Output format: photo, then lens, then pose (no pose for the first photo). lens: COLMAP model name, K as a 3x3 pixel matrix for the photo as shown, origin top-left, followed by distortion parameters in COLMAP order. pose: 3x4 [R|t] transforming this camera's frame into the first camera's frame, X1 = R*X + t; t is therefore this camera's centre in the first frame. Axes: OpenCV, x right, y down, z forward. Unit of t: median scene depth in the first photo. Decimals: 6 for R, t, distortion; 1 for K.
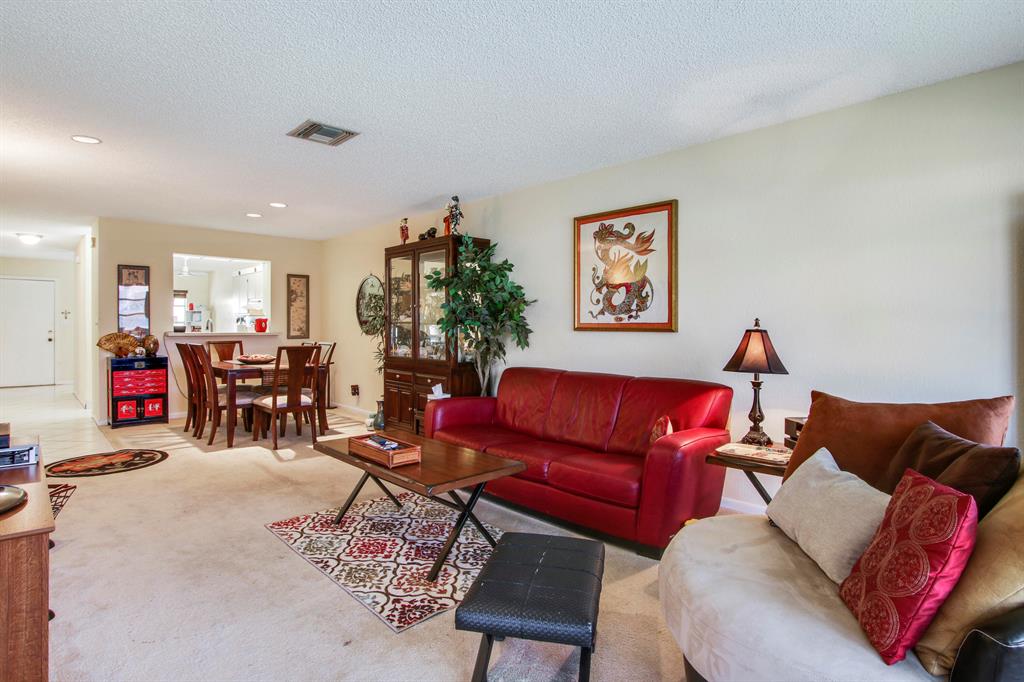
lens RADIAL K [[543.3, 0, 514.3], [0, 543.3, 330.9], [0, 0, 1]] dist [-0.018992, 0.001742]
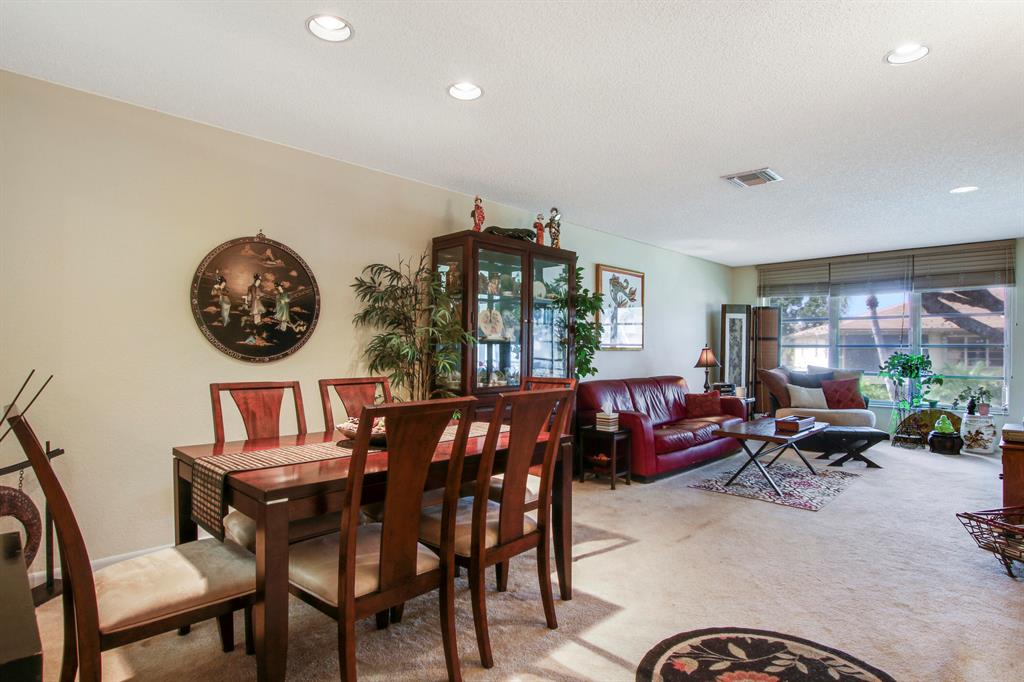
lens RADIAL K [[542.6, 0, 515.1], [0, 542.6, 377.3], [0, 0, 1]] dist [-0.037386, 0.001369]
pose [[-0.051672, -0.048731, 0.997474, -1.190189], [0.008058, 0.998756, 0.049211, -0.002508], [-0.998632, 0.010580, -0.051215, 1.281905]]
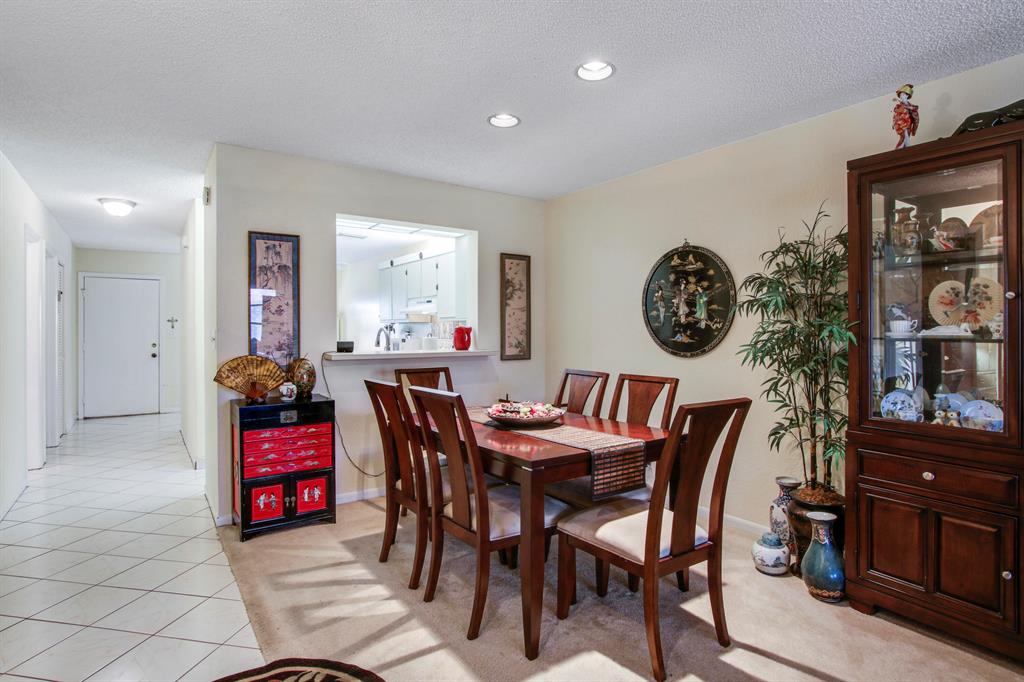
lens RADIAL K [[538.2, 0, 499.8], [0, 538.2, 336.6], [0, 0, 1]] dist [-0.002550, -0.018804]
pose [[0.987678, -0.002410, -0.156478, -0.577324], [0.002418, 0.999997, -0.000140, -0.021734], [0.156478, -0.000240, 0.987681, 0.722559]]
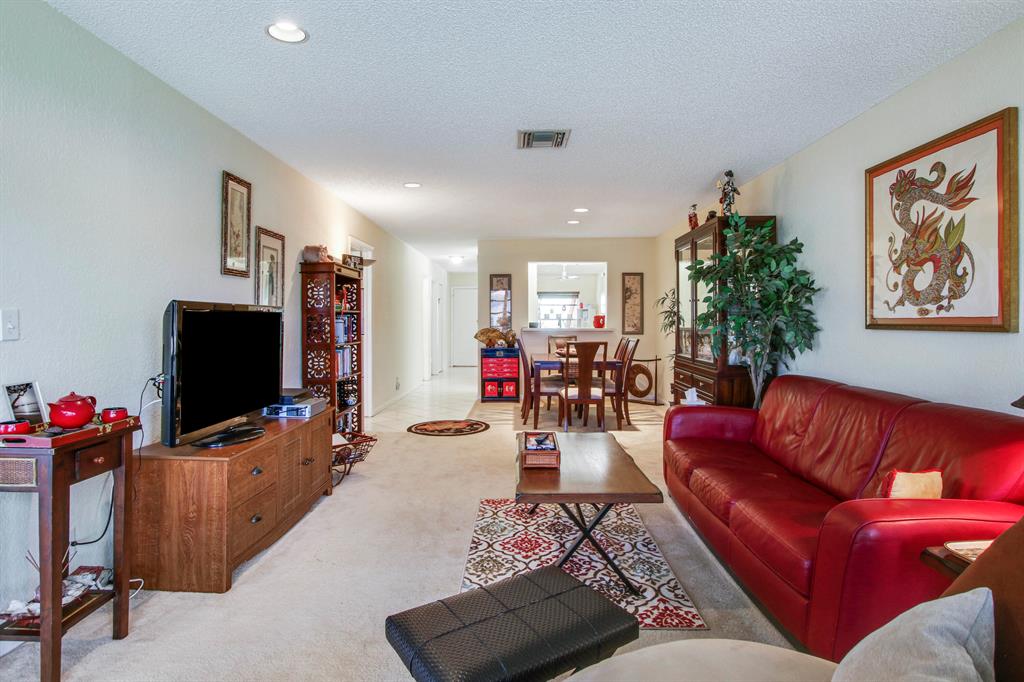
lens RADIAL K [[537.2, 0, 502.3], [0, 537.2, 322.7], [0, 0, 1]] dist [-0.018574, 0.001352]
pose [[0.706948, -0.001156, -0.707265, 0.268886], [-0.004182, 0.999974, -0.005814, -0.002350], [0.707253, 0.007069, 0.706925, 0.175020]]
